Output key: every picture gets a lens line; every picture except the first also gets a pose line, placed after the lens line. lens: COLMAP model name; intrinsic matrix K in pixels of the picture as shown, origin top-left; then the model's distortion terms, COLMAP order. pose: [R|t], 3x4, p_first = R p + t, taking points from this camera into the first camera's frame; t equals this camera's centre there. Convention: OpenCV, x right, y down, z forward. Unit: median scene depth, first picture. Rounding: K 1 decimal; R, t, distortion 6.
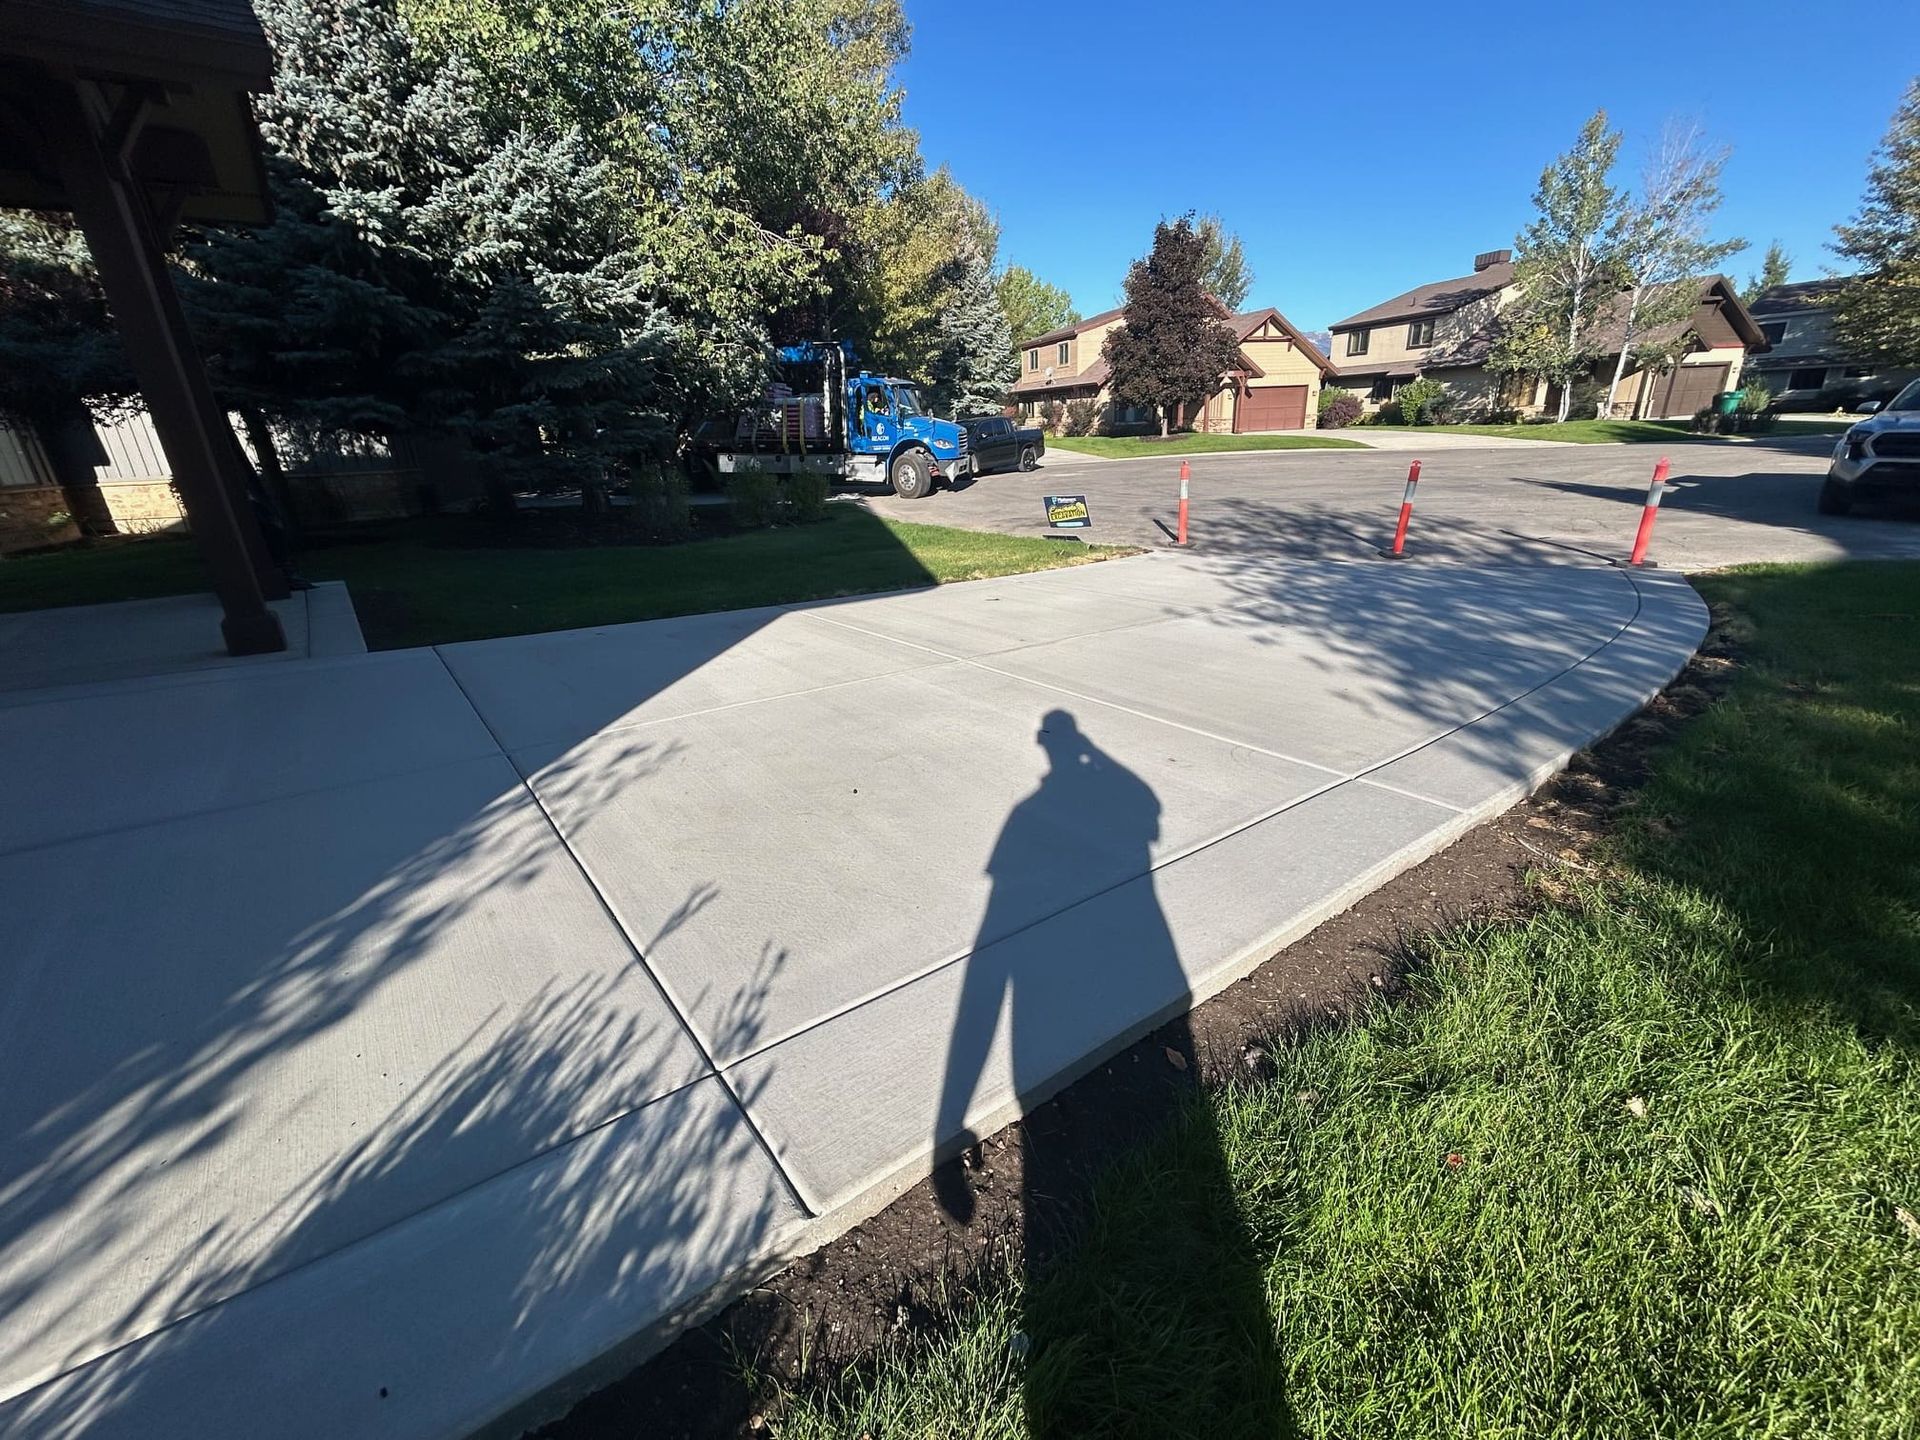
lens RADIAL K [[801.8, 0, 951.4], [0, 801.8, 720.4], [0, 0, 1]] dist [0.002588, 0.000382]
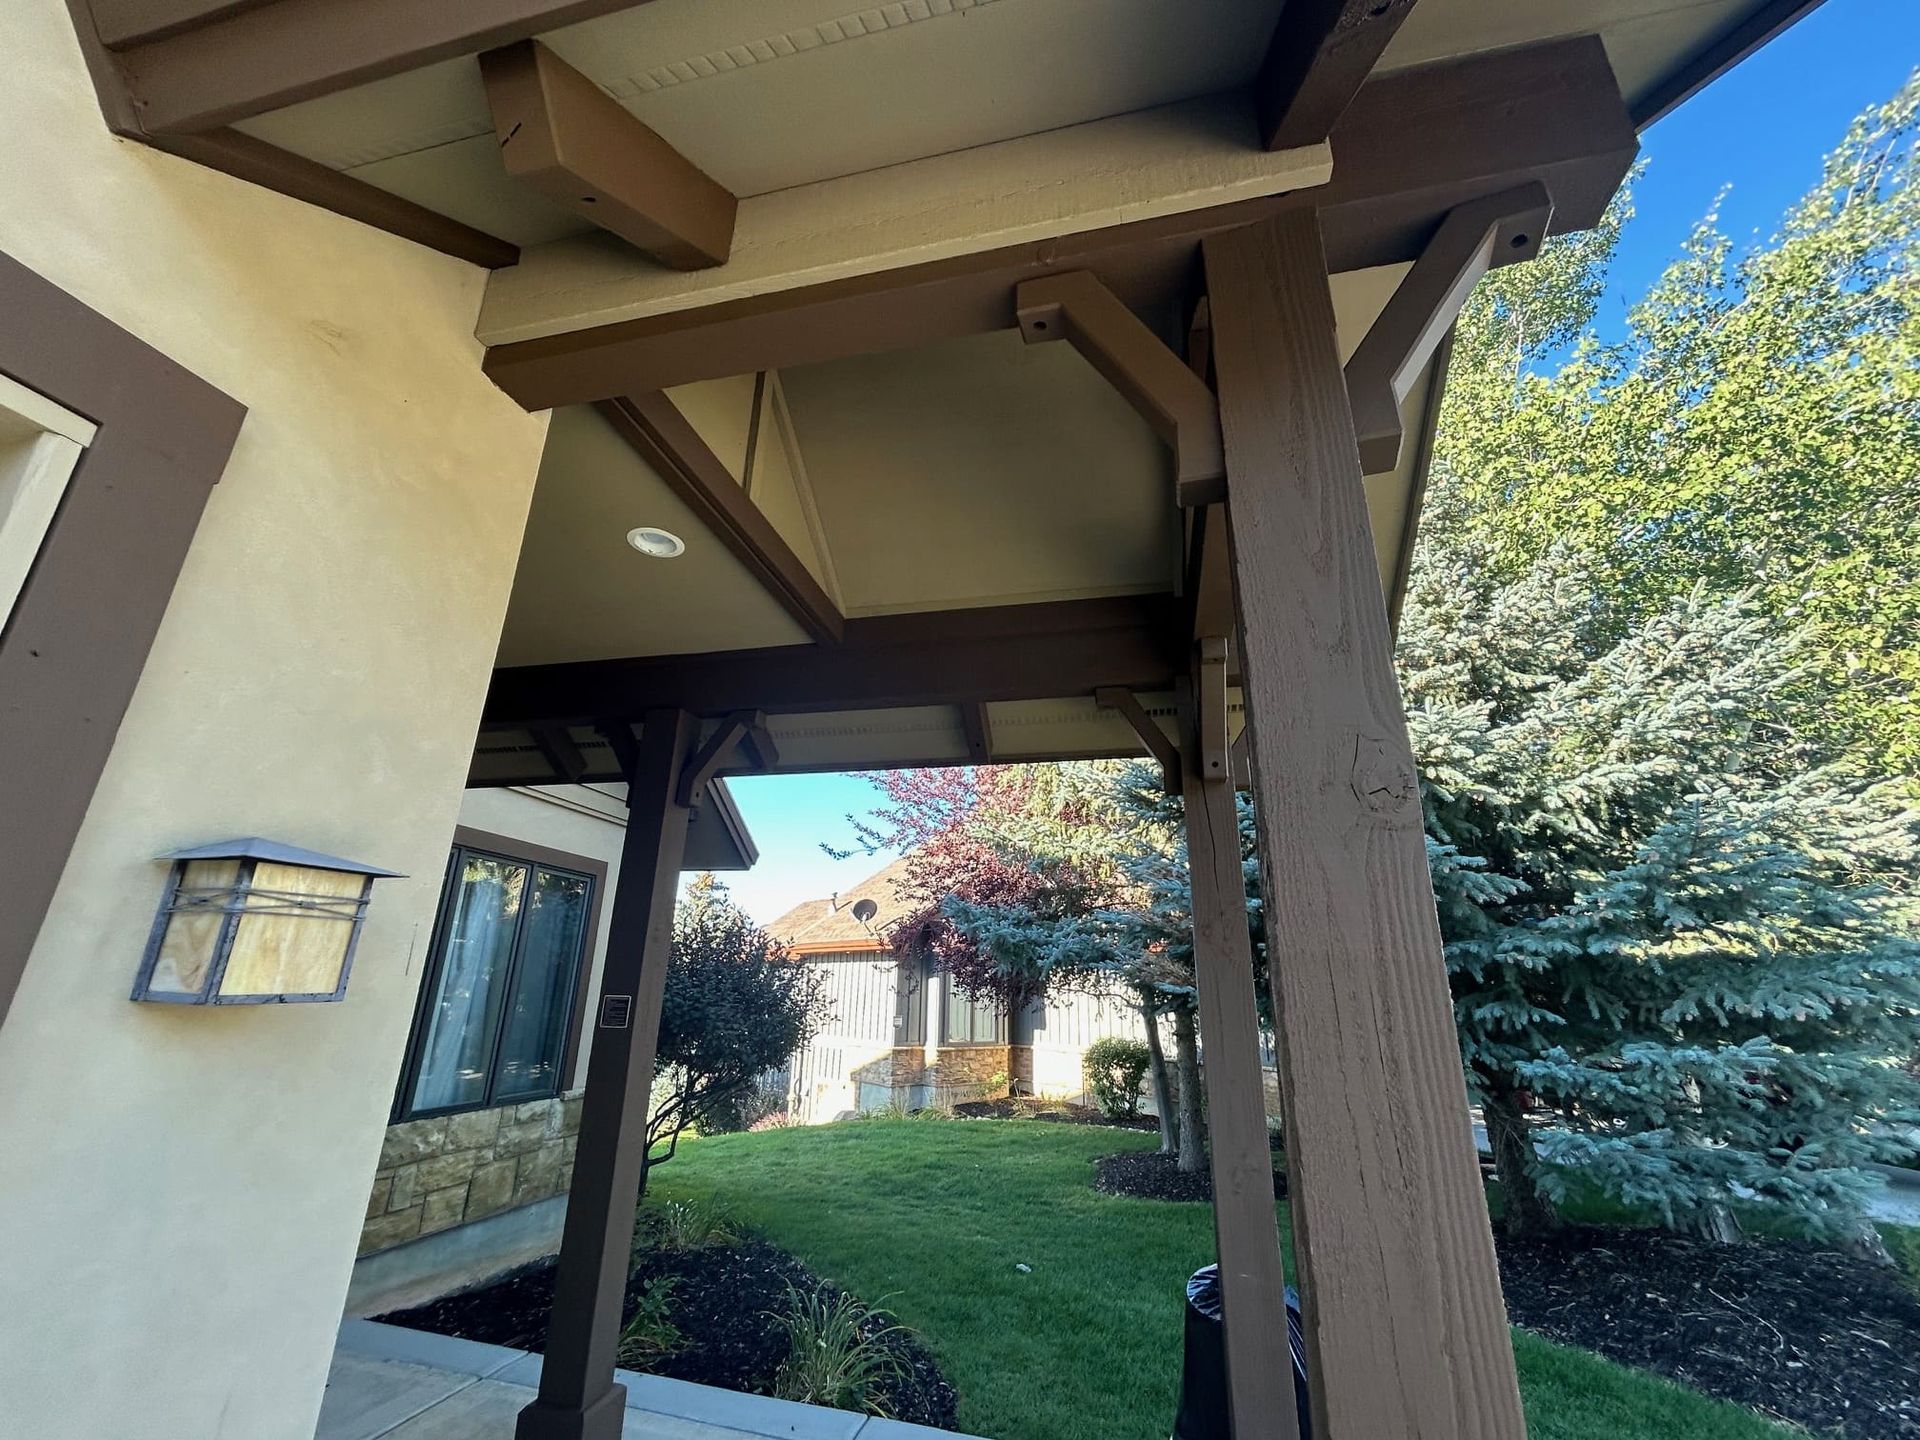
lens RADIAL K [[801.8, 0, 951.4], [0, 801.8, 720.4], [0, 0, 1]] dist [0.002588, 0.000382]
pose [[0.627451, -0.196168, -0.753541, -0.427584], [-0.316068, 0.820268, -0.476720, -0.189387], [0.711622, 0.537289, 0.452675, 0.370649]]
